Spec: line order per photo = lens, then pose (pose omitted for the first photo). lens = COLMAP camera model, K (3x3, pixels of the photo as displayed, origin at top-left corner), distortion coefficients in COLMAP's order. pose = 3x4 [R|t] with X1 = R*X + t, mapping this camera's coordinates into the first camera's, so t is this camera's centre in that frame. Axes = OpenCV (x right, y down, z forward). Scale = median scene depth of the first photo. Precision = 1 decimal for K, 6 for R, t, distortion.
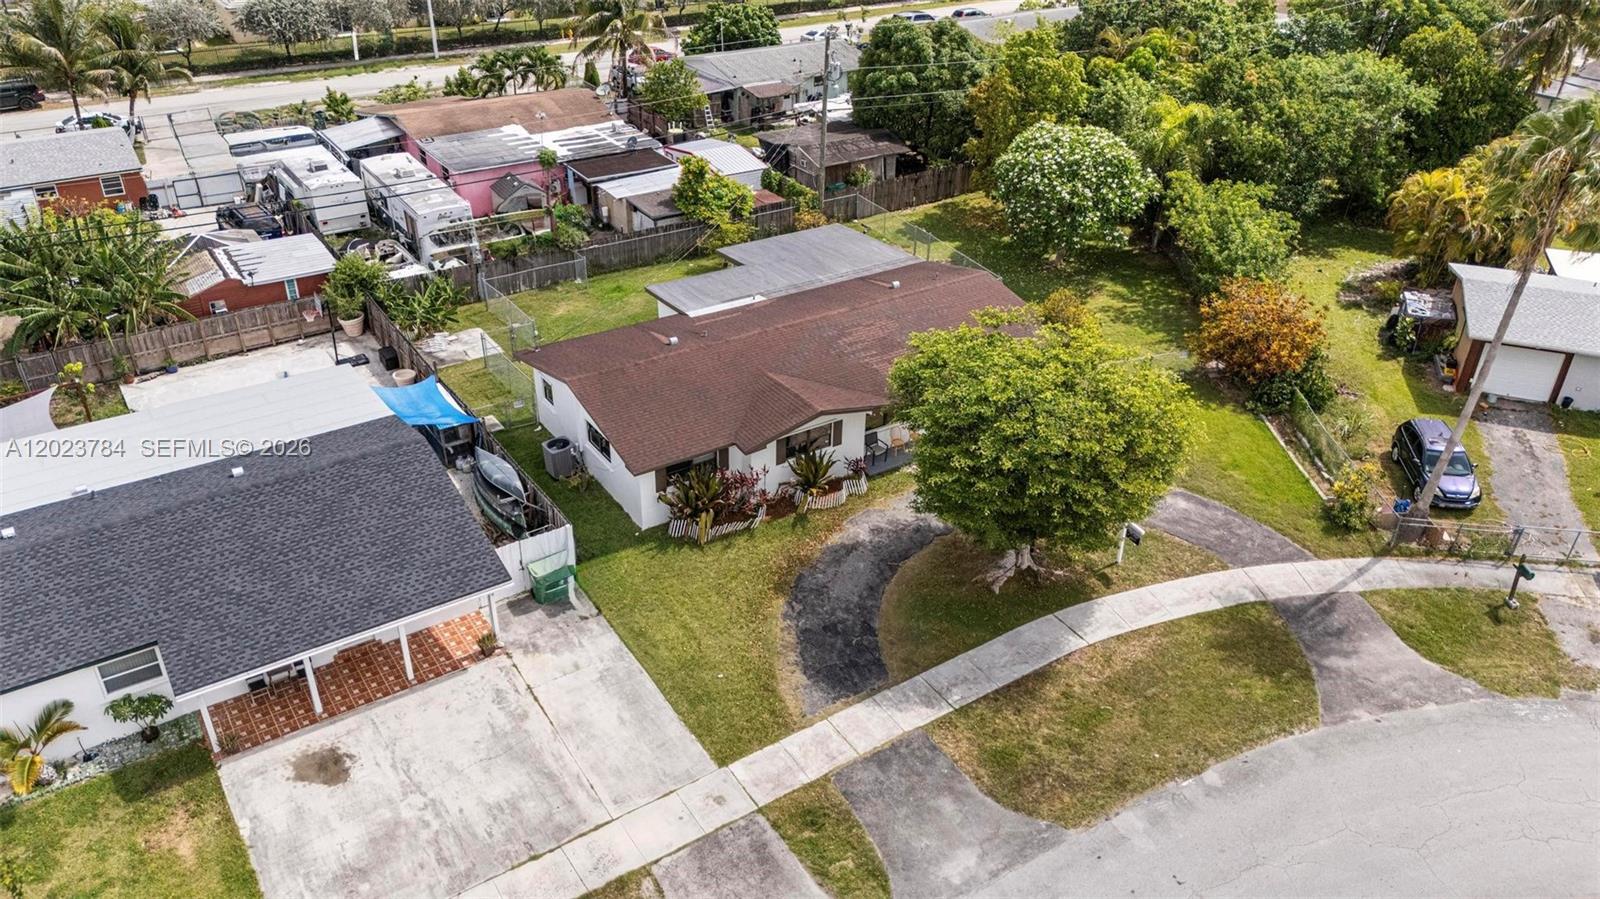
lens RADIAL K [[1186.1, 0, 809.3], [0, 1186.1, 436.9], [0, 0, 1]] dist [0.072747, -0.076329]
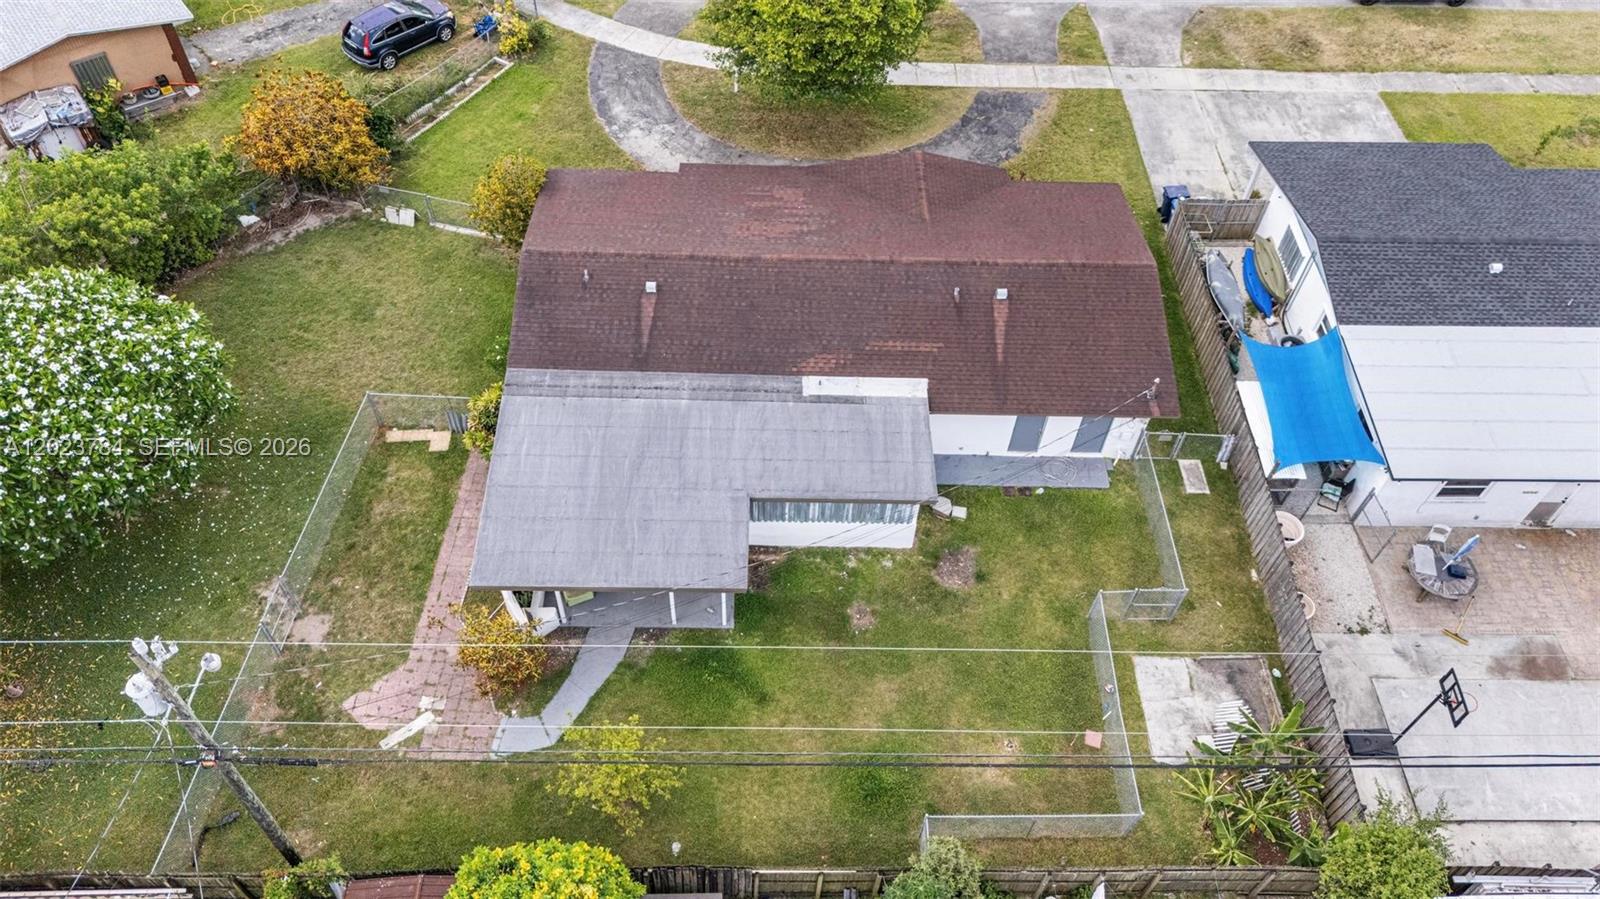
lens RADIAL K [[1172.5, 0, 800.0], [0, 1172.5, 449.5], [0, 0, 1]] dist [0.053100, -0.061632]
pose [[-0.834626, -0.463769, 0.297183, -0.361809], [0.226812, 0.202303, 0.952696, -1.073975], [-0.501952, 0.862550, -0.063658, 1.539943]]
